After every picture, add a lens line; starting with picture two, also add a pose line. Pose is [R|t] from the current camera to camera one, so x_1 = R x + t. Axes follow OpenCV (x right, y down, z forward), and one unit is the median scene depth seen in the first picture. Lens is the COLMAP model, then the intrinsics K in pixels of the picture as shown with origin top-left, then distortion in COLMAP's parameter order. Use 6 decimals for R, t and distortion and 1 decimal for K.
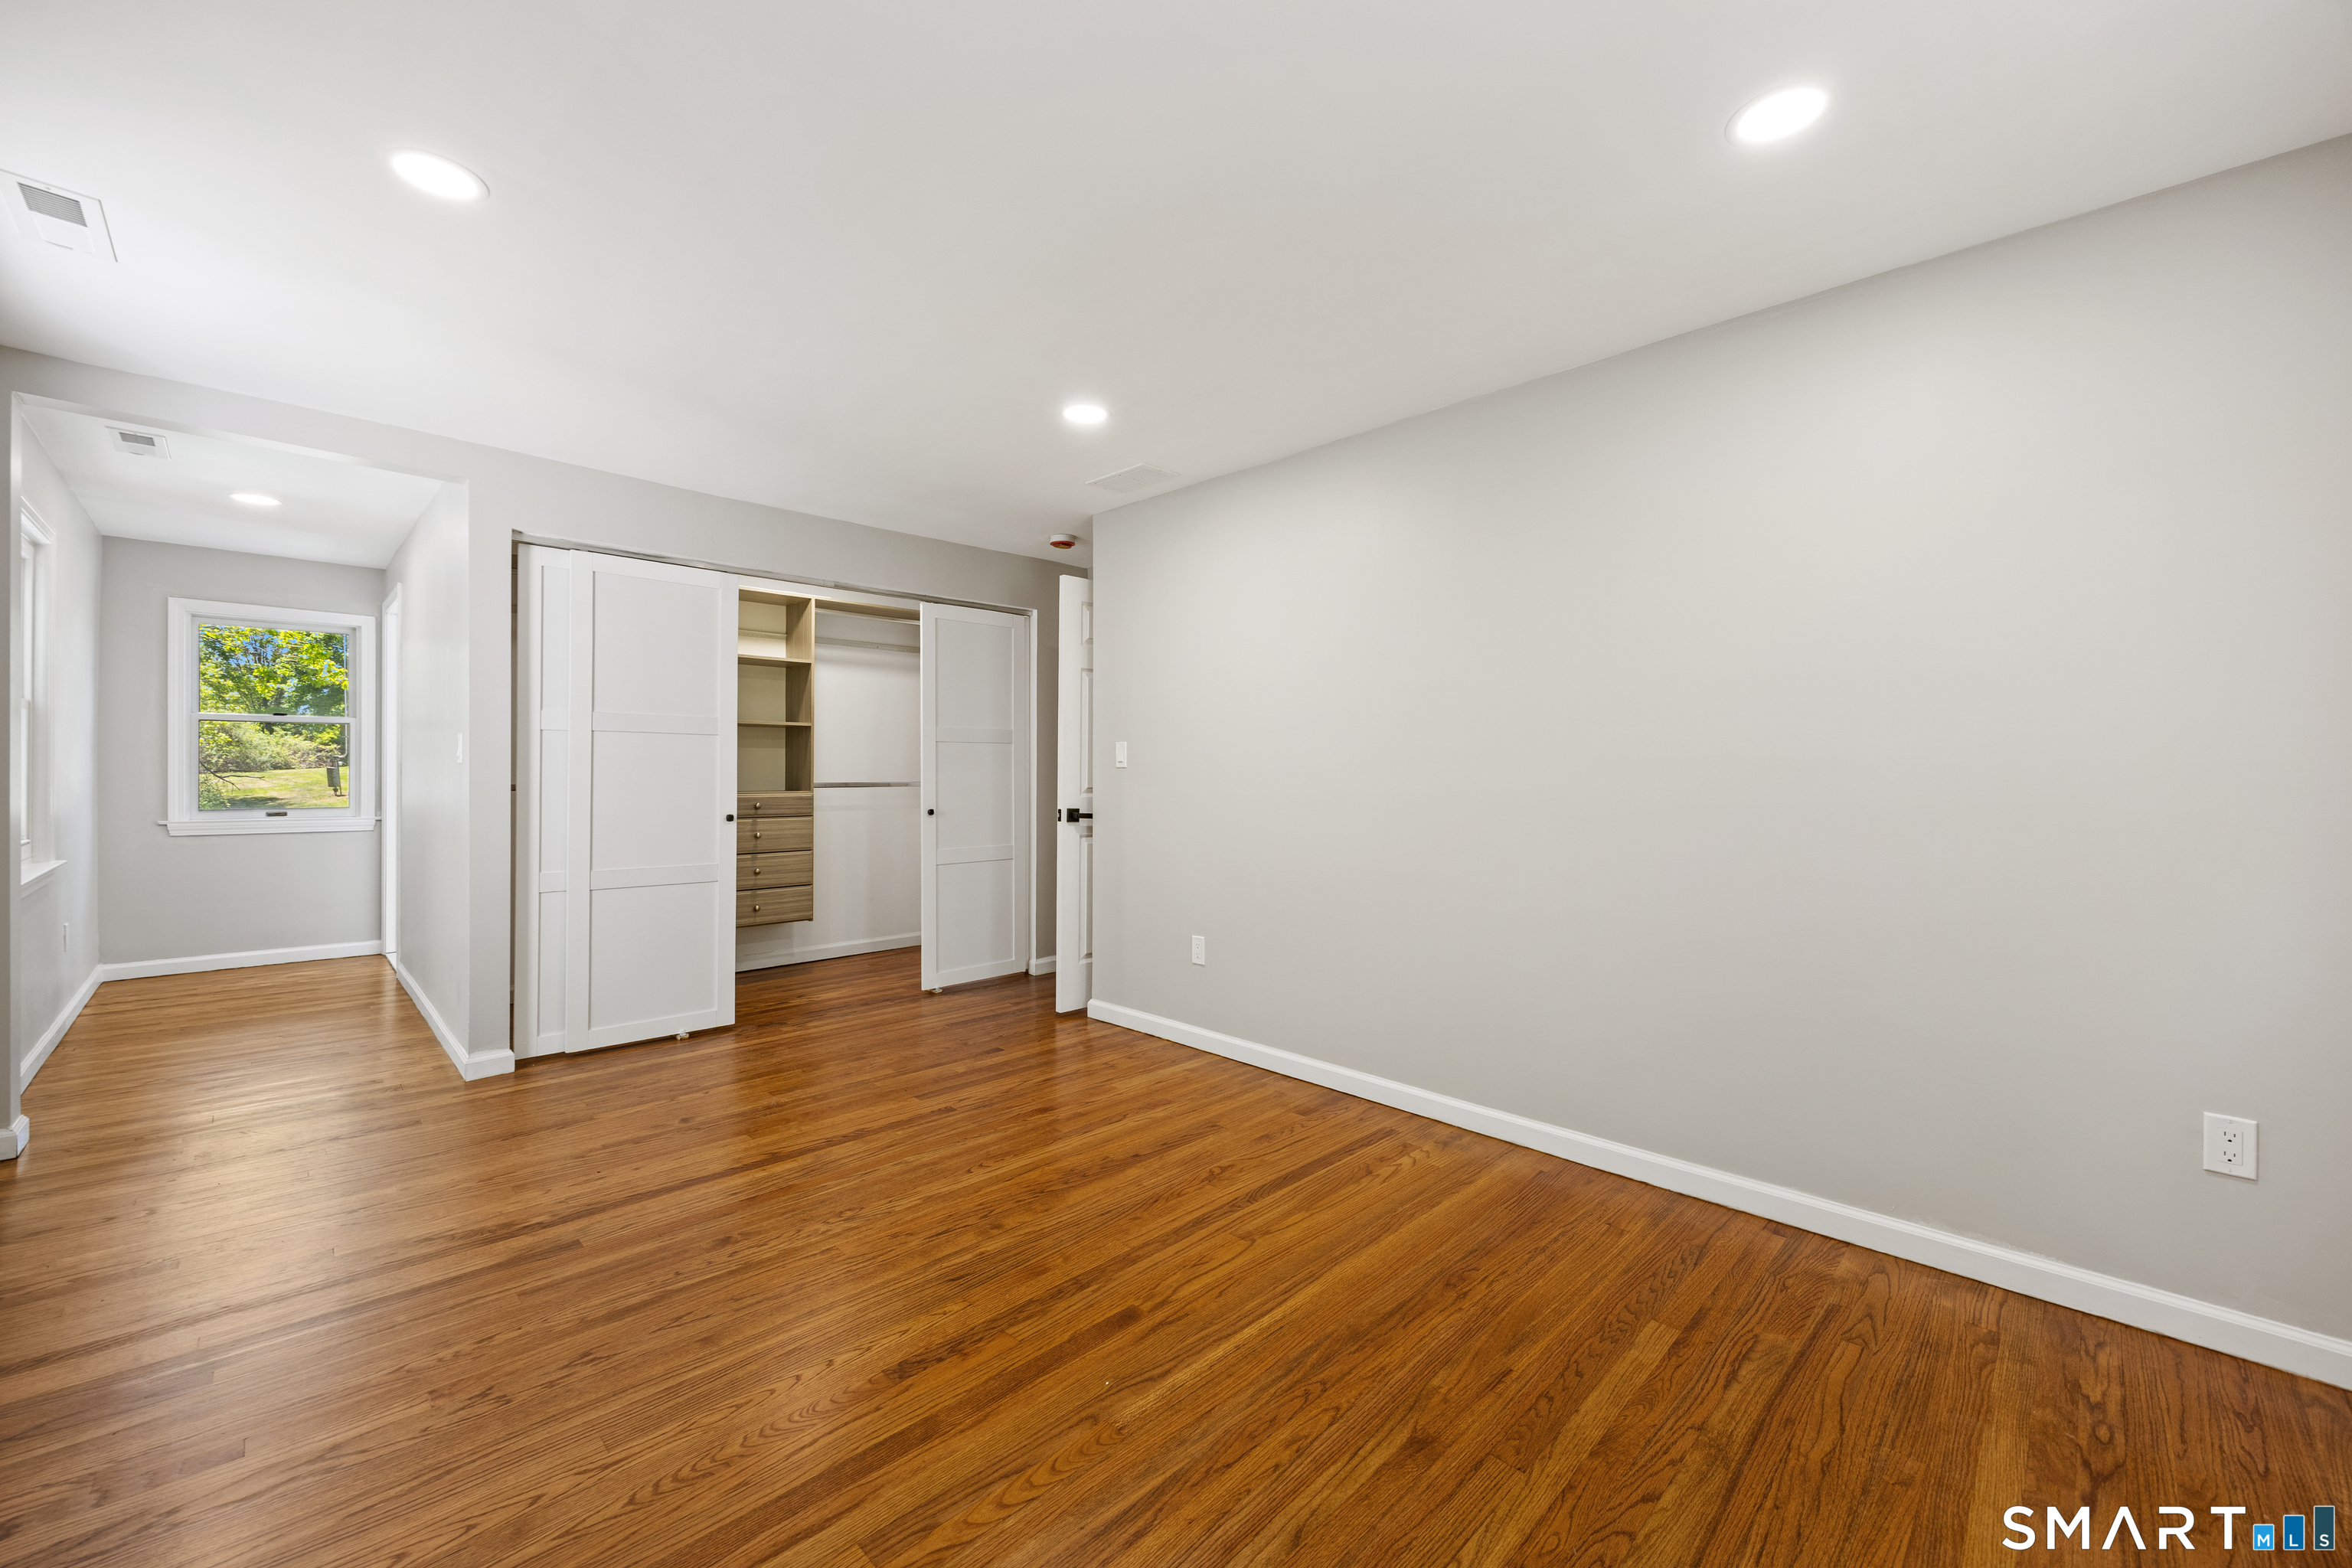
lens RADIAL K [[913.3, 0, 1173.7], [0, 913.3, 780.0], [0, 0, 1]] dist [0.001016, 0.000216]
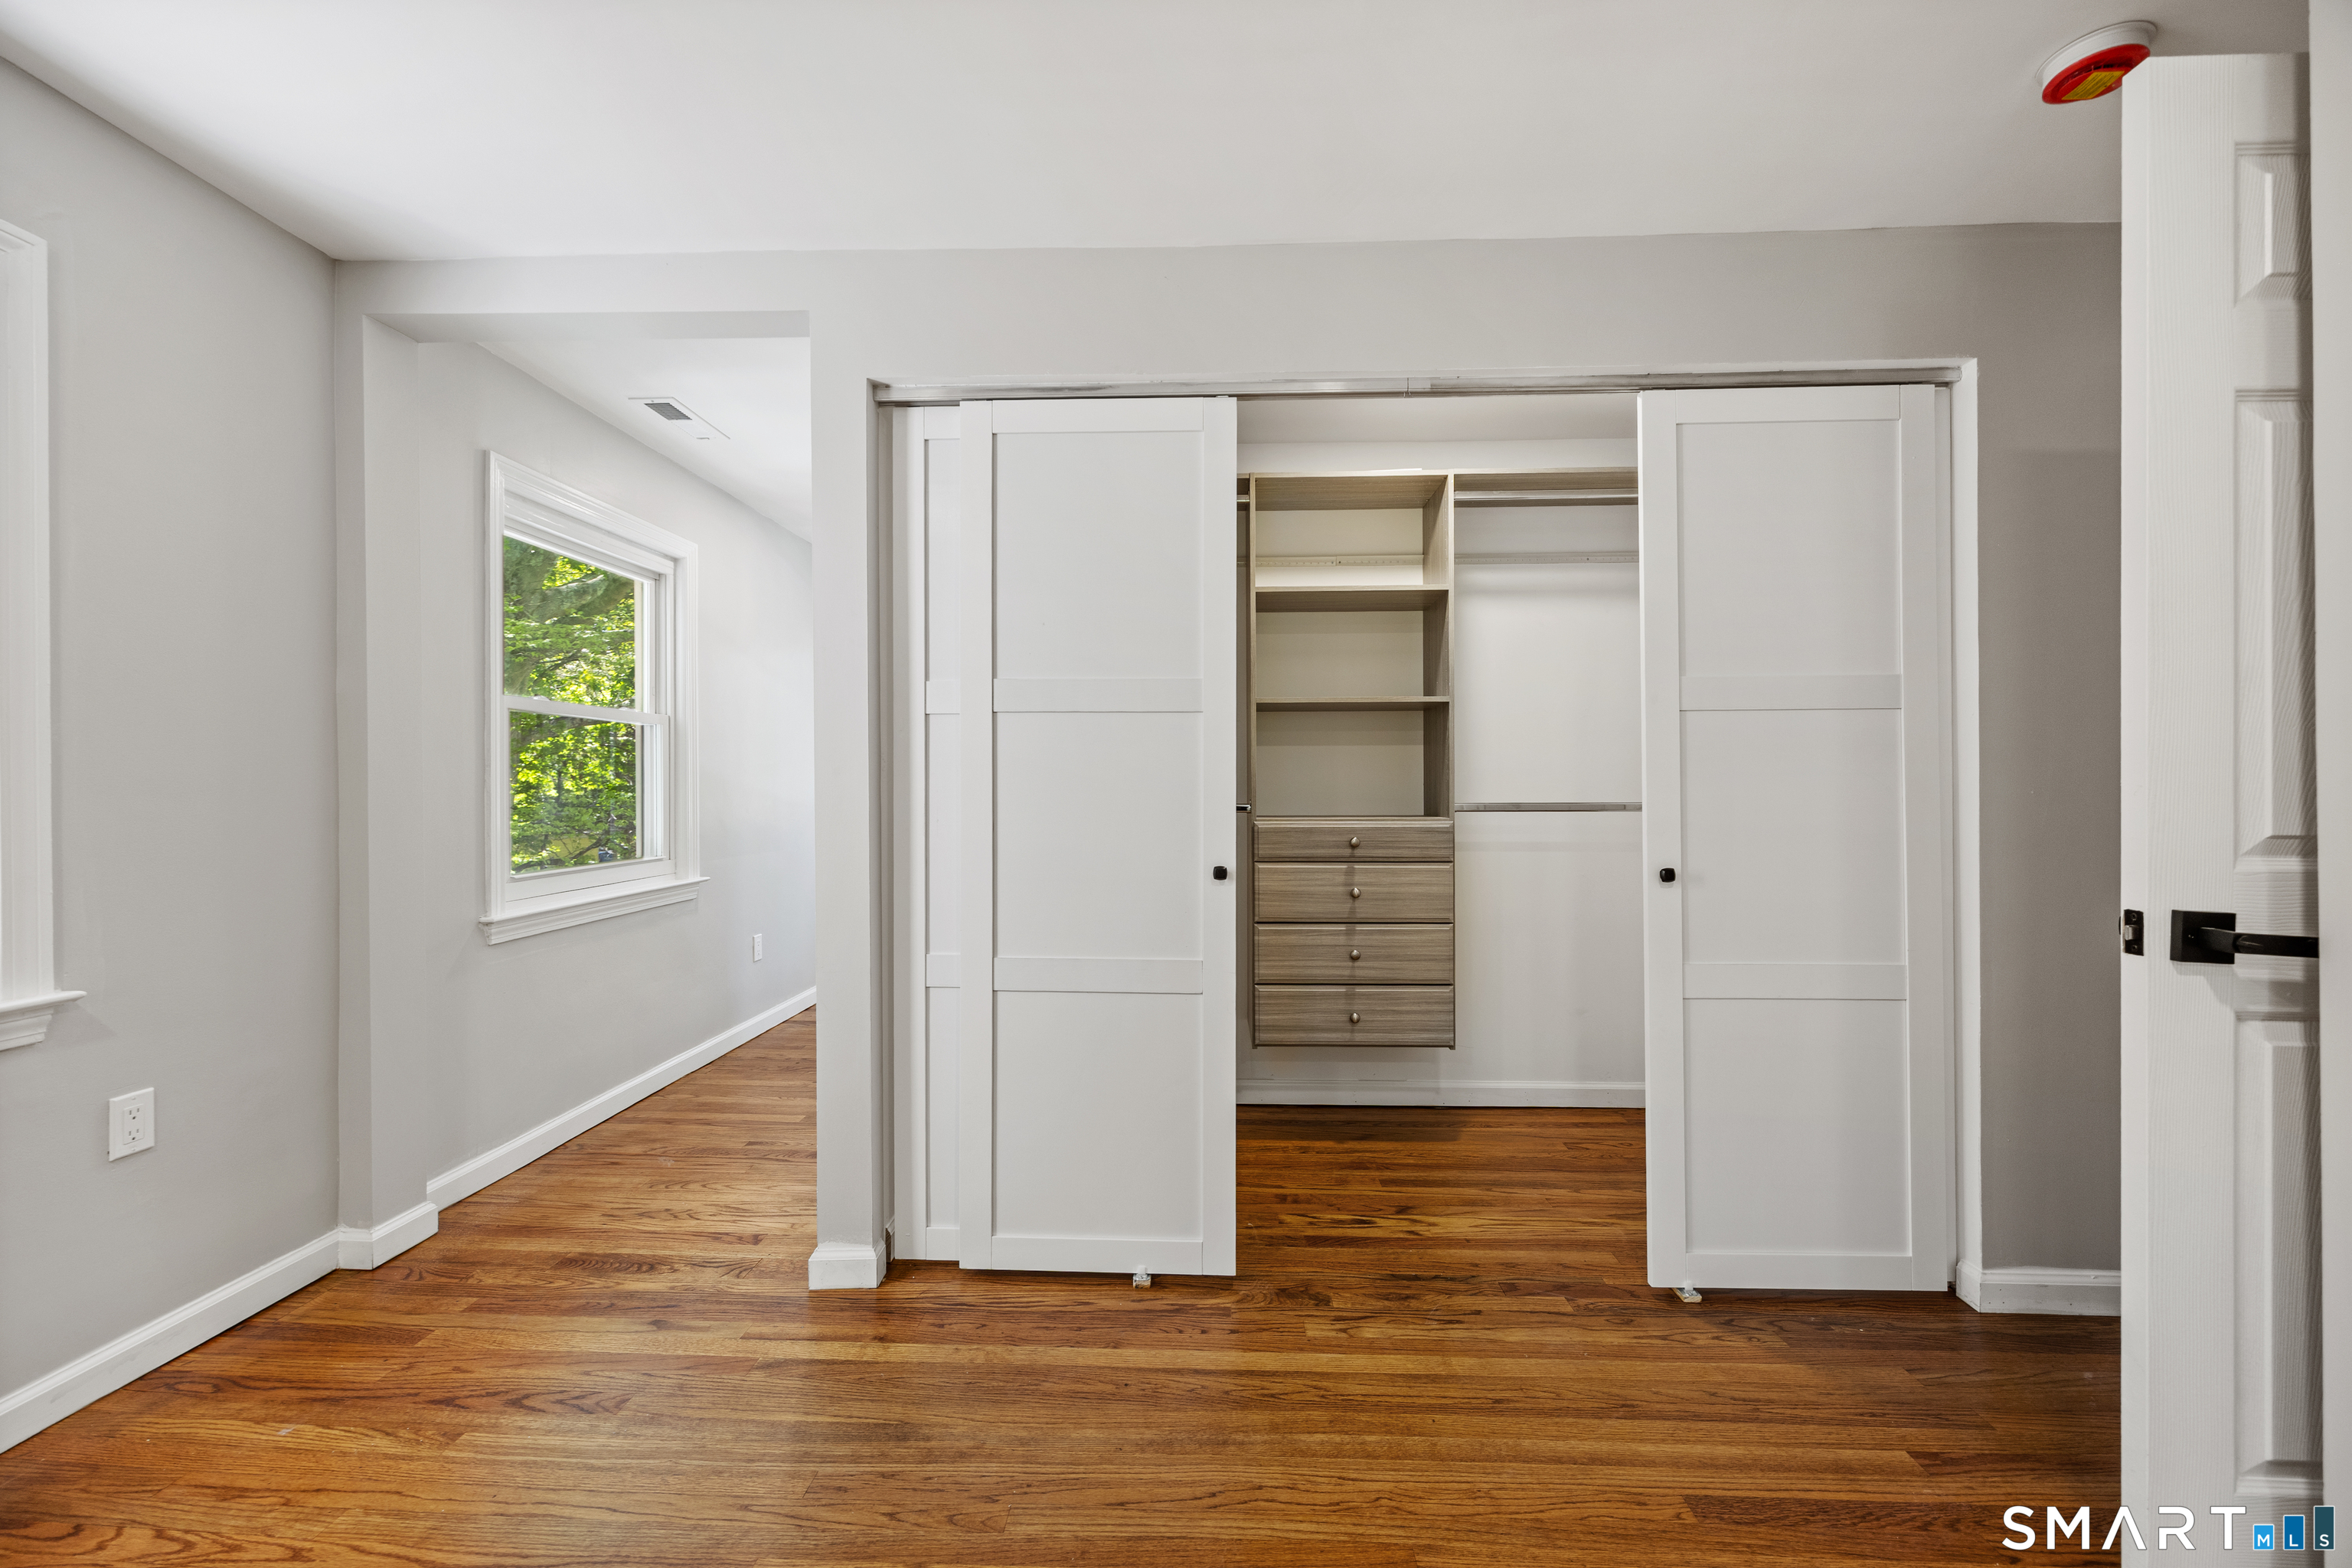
lens RADIAL K [[913.3, 0, 1182.4], [0, 913.3, 779.7], [0, 0, 1]] dist [0.001016, 0.000216]
pose [[0.682160, -0.009921, -0.731135, -0.116685], [-0.002490, 0.999871, -0.015890, -0.002511], [0.731199, 0.012660, 0.682047, 0.587666]]
